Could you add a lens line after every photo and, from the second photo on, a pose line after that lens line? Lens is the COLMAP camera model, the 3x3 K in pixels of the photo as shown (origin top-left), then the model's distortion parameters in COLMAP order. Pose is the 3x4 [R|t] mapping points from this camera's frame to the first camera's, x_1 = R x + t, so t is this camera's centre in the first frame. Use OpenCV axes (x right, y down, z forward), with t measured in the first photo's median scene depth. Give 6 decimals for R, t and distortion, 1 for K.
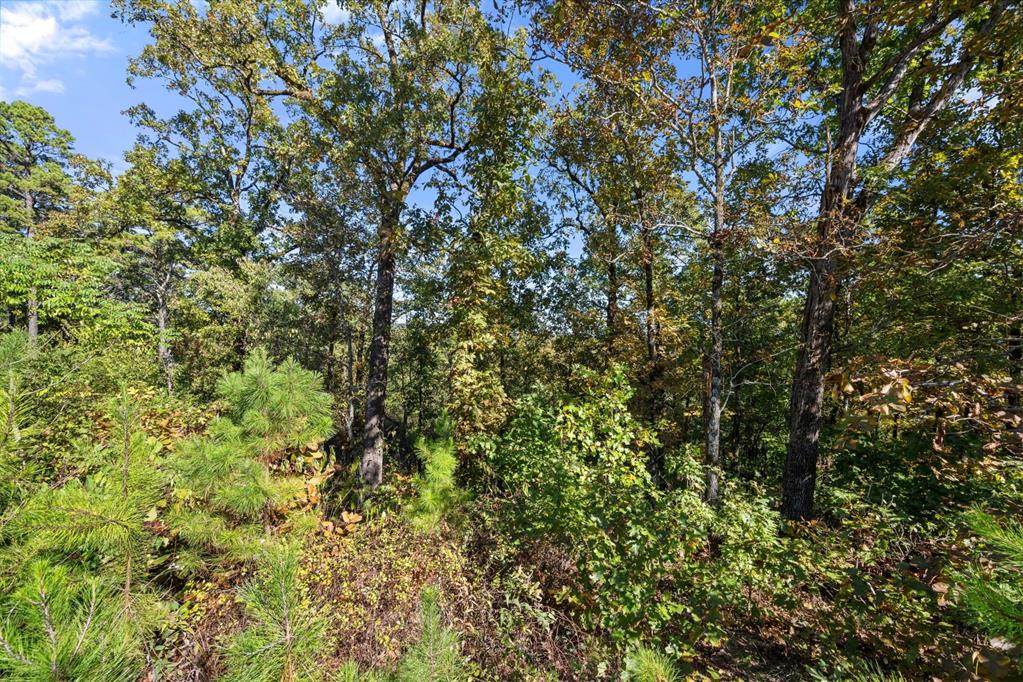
lens RADIAL K [[401.3, 0, 508.3], [0, 401.3, 353.6], [0, 0, 1]] dist [-0.000753, -0.000319]
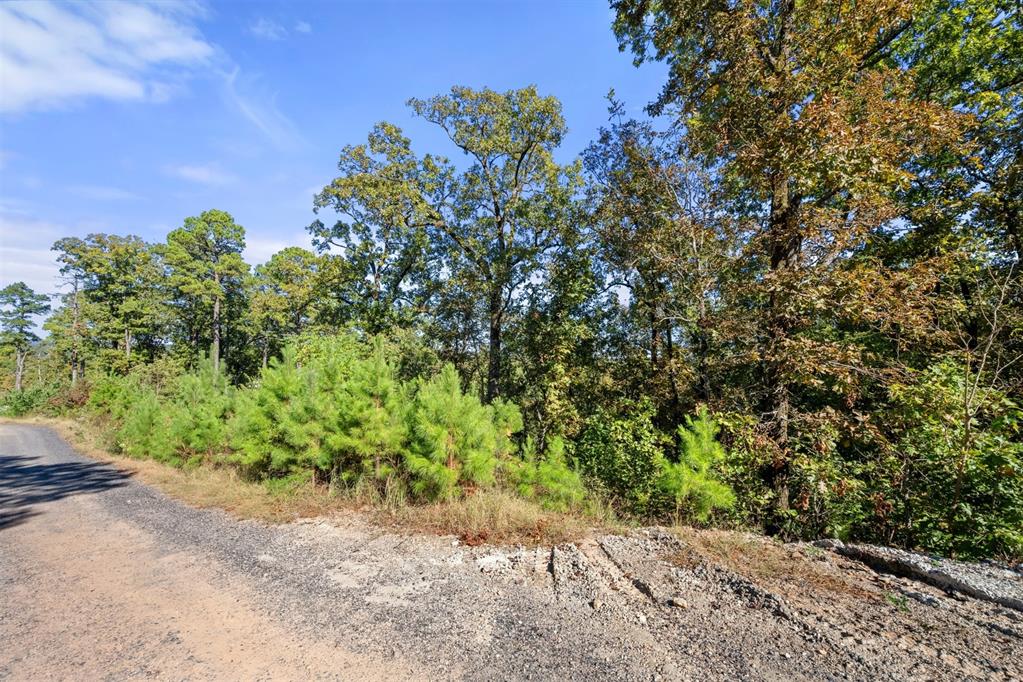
lens RADIAL K [[401.3, 0, 508.3], [0, 401.3, 353.6], [0, 0, 1]] dist [-0.000753, -0.000319]
pose [[0.989564, -0.031520, -0.140605, -0.052145], [0.022784, 0.997733, -0.063315, -0.048451], [0.142282, 0.059450, 0.988039, -0.620877]]
